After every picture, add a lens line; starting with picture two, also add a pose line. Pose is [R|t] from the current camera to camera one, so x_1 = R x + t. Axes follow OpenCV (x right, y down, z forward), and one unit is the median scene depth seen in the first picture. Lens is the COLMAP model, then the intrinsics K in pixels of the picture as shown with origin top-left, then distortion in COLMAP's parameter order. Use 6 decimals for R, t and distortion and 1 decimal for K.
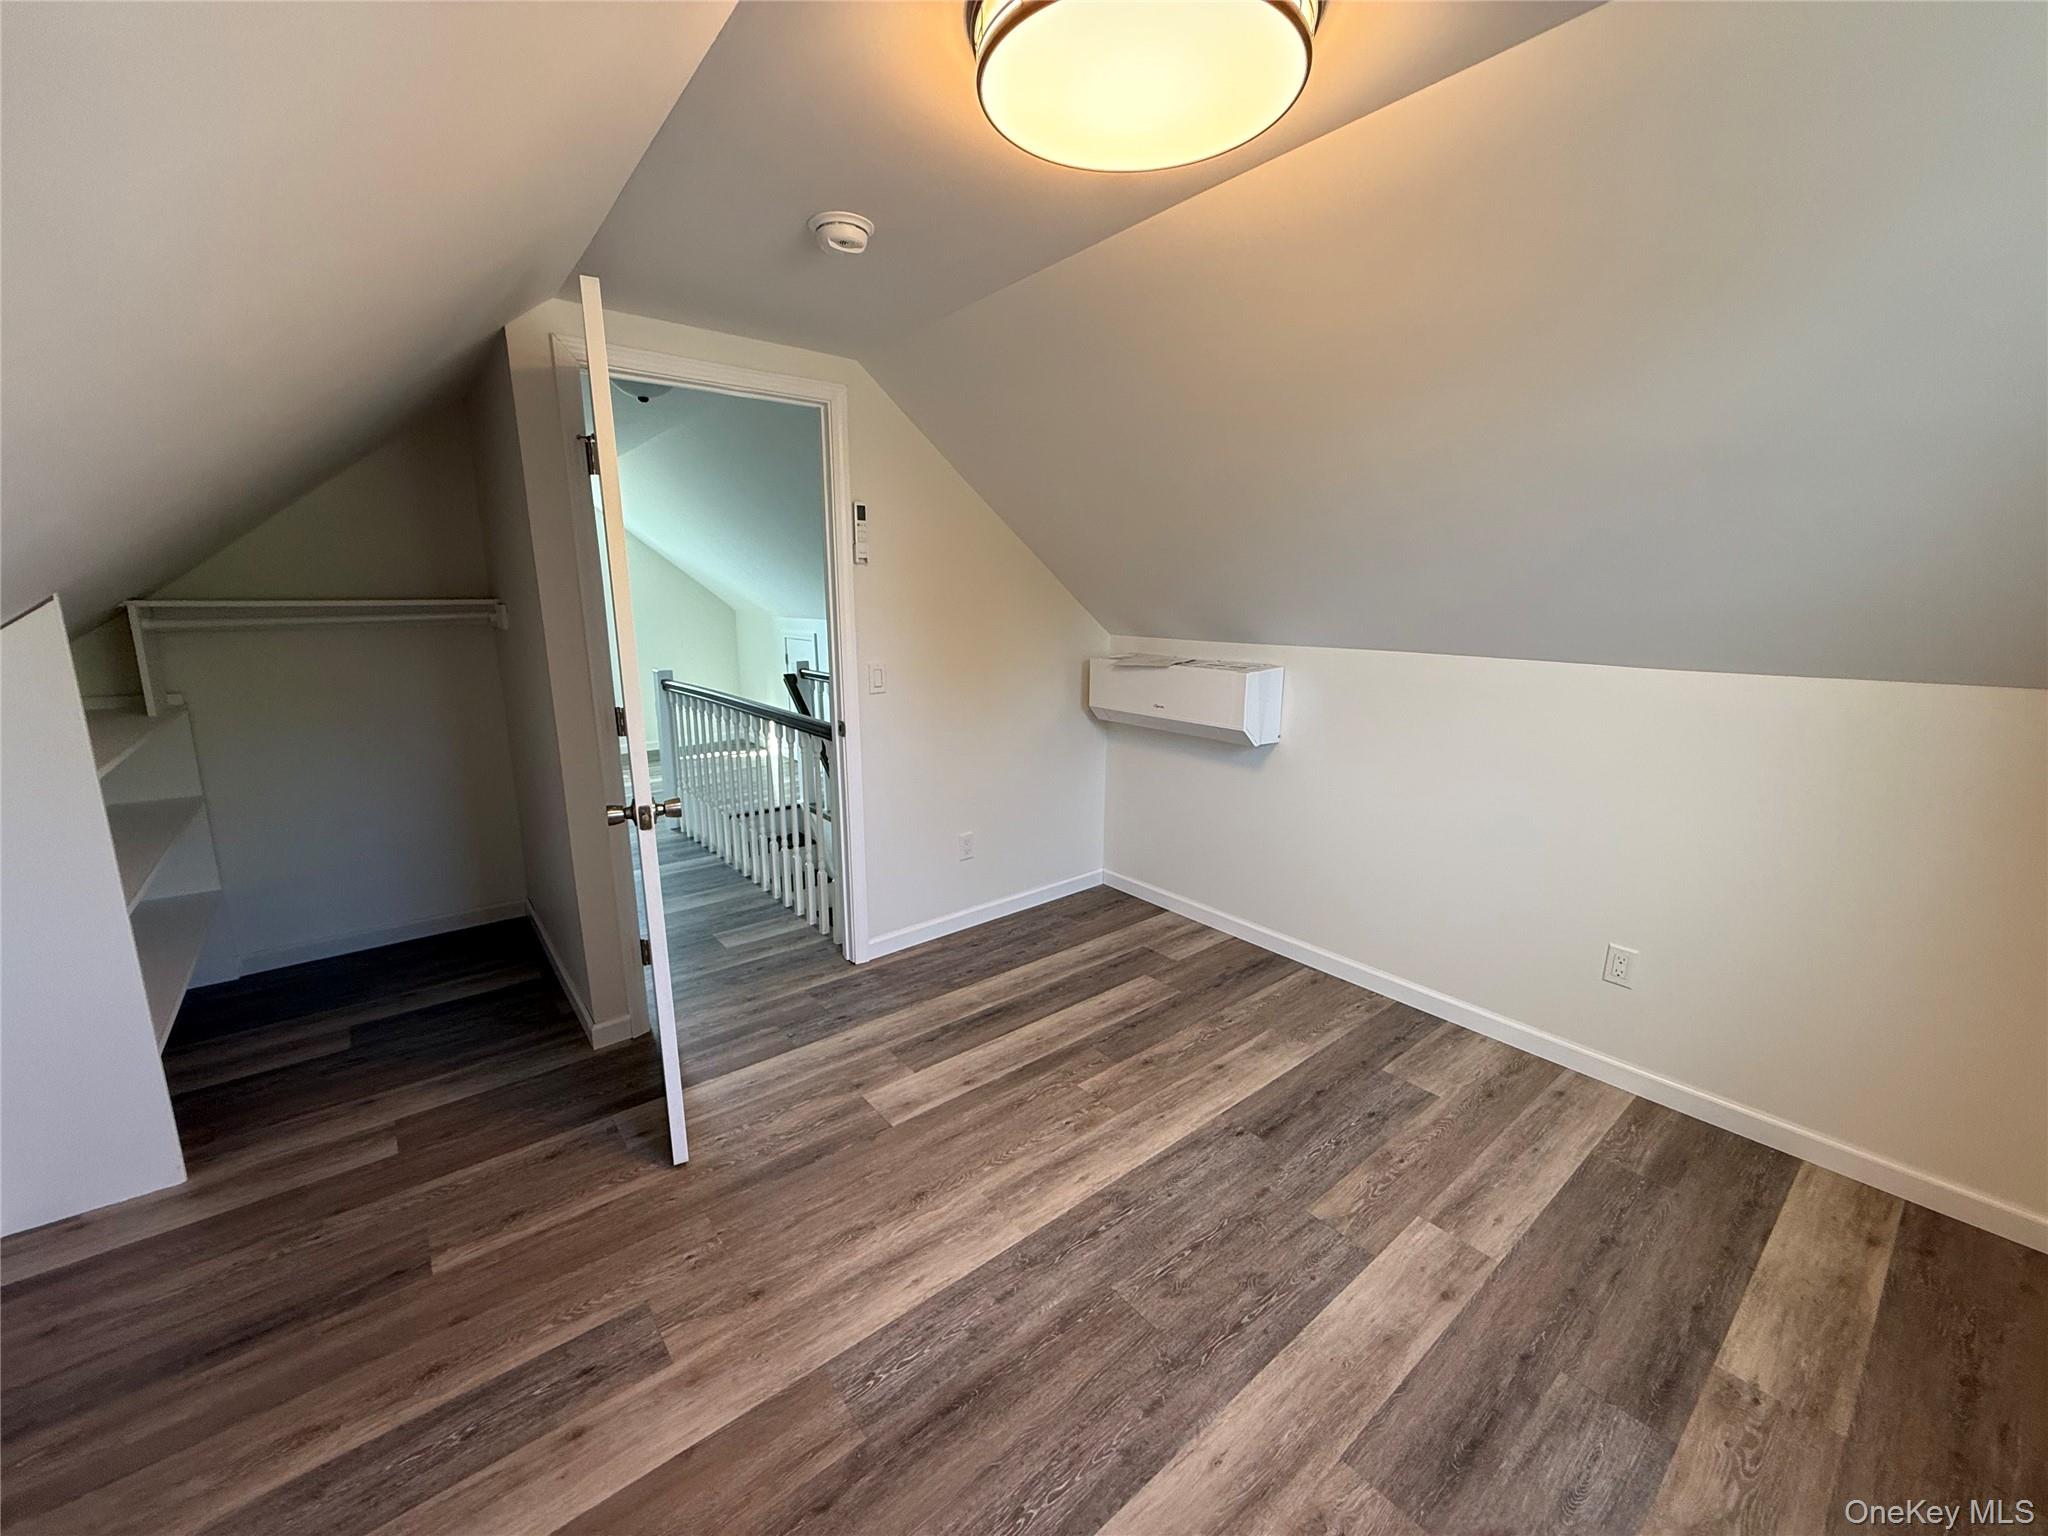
lens RADIAL K [[813.1, 0, 1017.8], [0, 813.1, 769.3], [0, 0, 1]] dist [-0.001394, 0.000431]
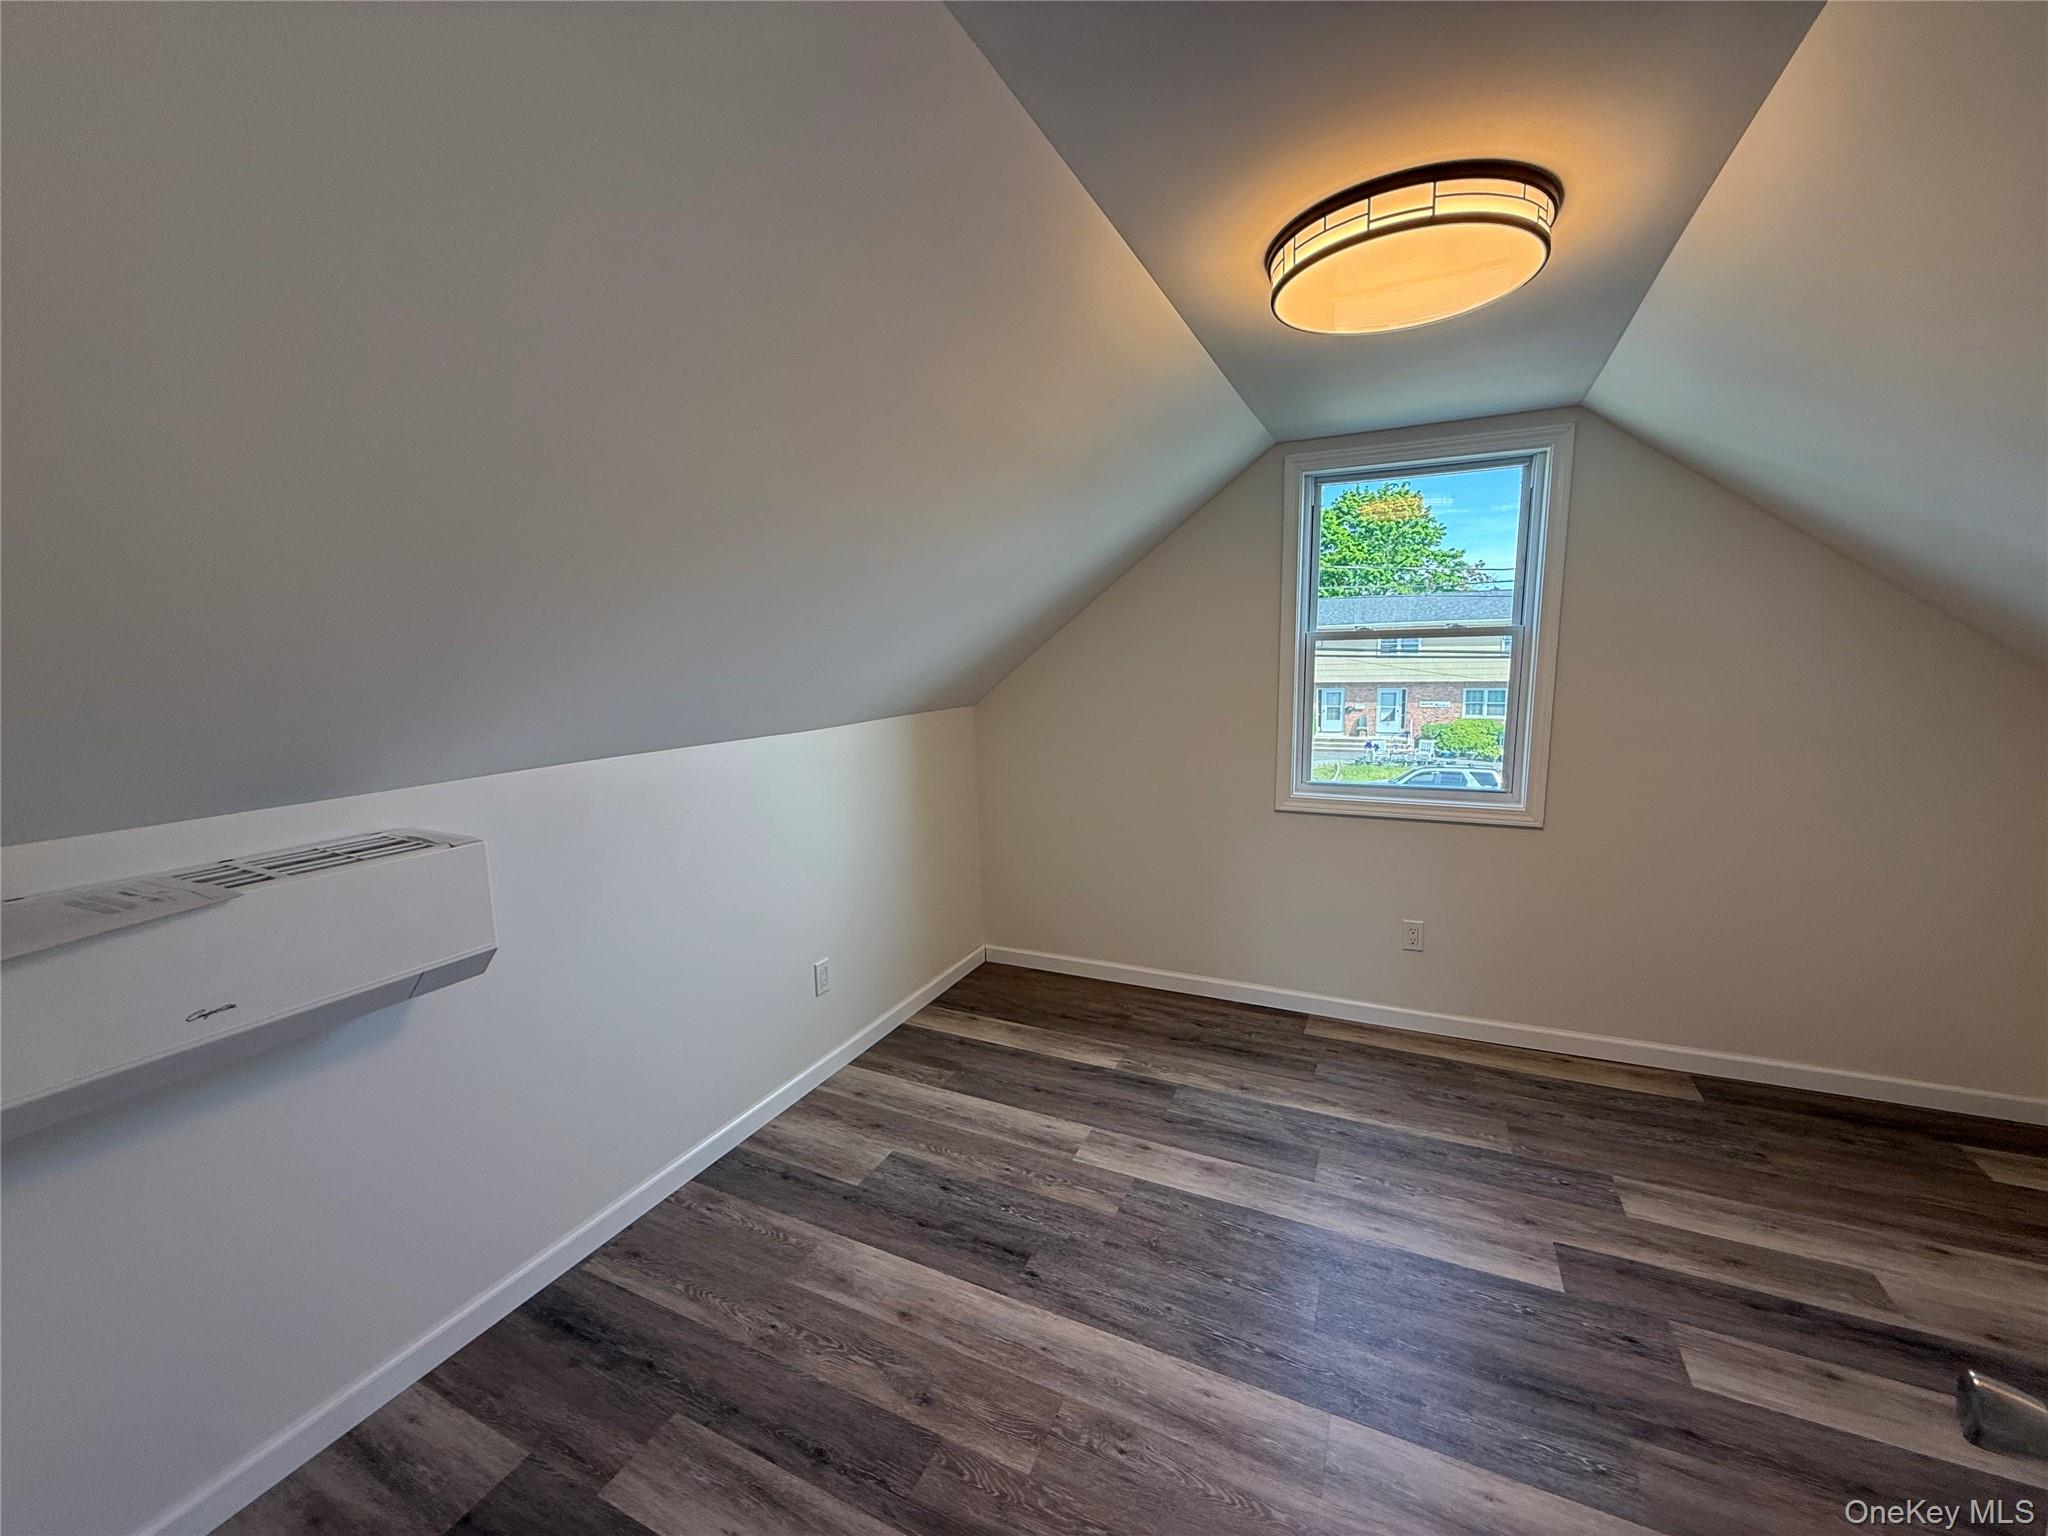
lens RADIAL K [[813.1, 0, 1017.8], [0, 813.1, 769.3], [0, 0, 1]] dist [-0.001394, 0.000431]
pose [[-0.431158, -0.119780, 0.894291, -0.468708], [0.216812, 0.948355, 0.231552, -0.296538], [-0.875840, 0.293728, -0.382920, 1.255480]]
